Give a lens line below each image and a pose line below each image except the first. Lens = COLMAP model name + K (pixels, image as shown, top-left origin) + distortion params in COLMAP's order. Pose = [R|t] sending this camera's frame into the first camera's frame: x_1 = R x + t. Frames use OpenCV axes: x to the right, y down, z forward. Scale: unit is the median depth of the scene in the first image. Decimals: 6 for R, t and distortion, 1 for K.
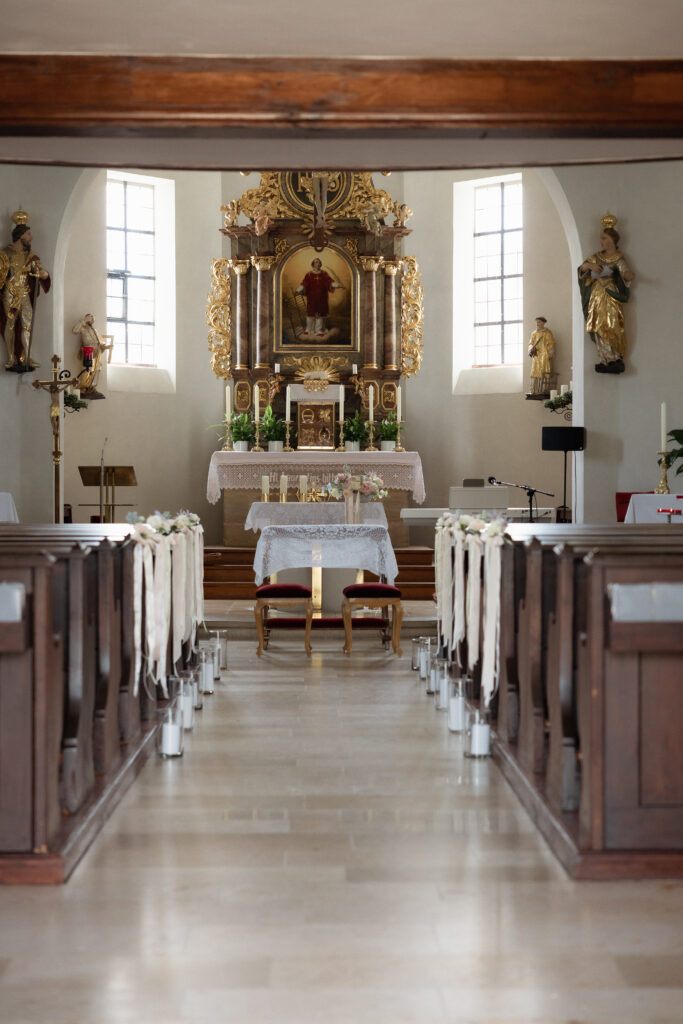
lens RADIAL K [[2044.4, 0, 341.5], [0, 2044.4, 511.9], [0, 0, 1]] dist [0.002297, 0.000000]
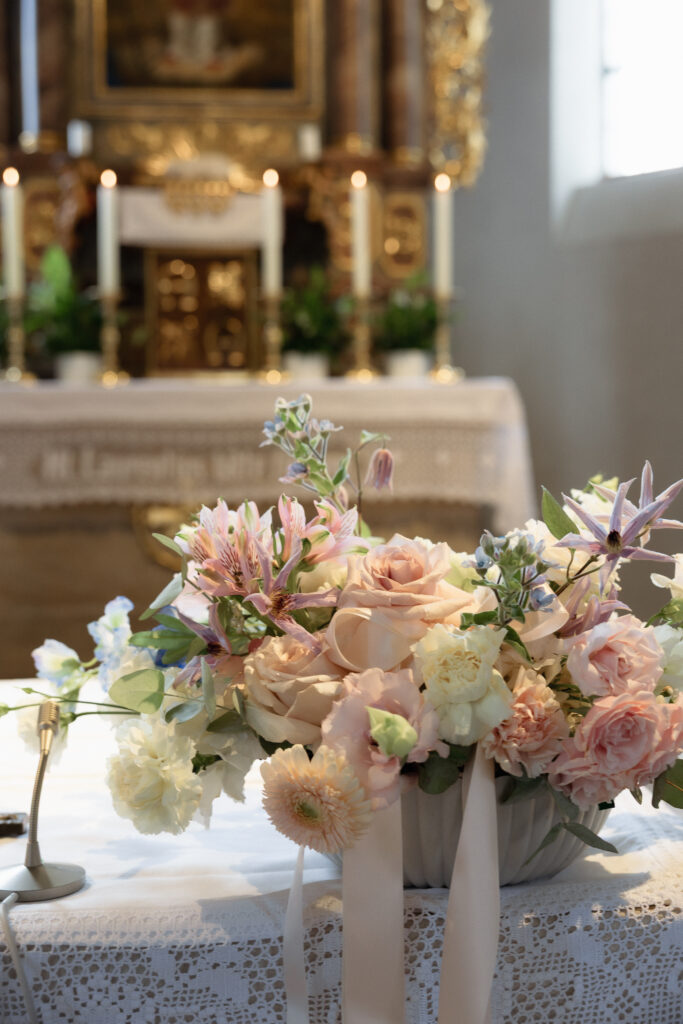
lens RADIAL K [[1350.1, 0, 341.4], [0, 1350.1, 511.5], [0, 0, 1]] dist [-0.002616, 0.000000]
pose [[0.998882, -0.013697, 0.045253, 0.000847], [0.011837, 0.999084, 0.041119, -0.017481], [-0.045775, -0.040538, 0.998129, 0.772224]]
